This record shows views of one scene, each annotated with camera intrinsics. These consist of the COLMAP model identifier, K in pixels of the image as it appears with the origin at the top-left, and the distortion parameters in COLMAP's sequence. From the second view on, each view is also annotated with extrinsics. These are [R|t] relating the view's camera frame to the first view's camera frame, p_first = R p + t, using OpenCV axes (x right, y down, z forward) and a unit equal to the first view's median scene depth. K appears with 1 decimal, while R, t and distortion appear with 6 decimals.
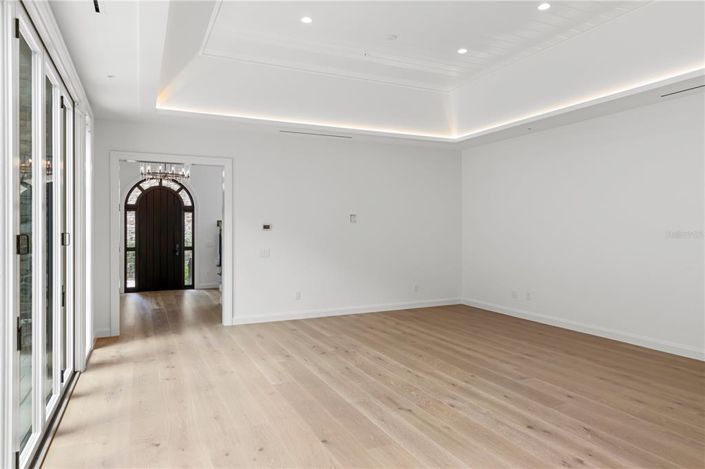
lens RADIAL K [[453.6, 0, 352.5], [0, 453.6, 234.5], [0, 0, 1]] dist [-0.000146, 0.000512]
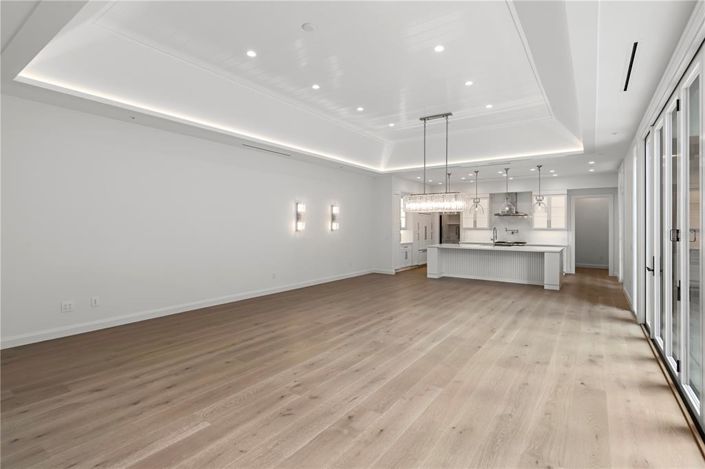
lens RADIAL K [[341.2, 0, 352.6], [0, 341.2, 225.8], [0, 0, 1]] dist [-0.000462, -0.000442]
pose [[-0.495380, -0.003362, 0.868670, -0.659597], [0.006461, 0.999951, 0.007554, -0.018795], [-0.868652, 0.009355, -0.495334, 1.419334]]
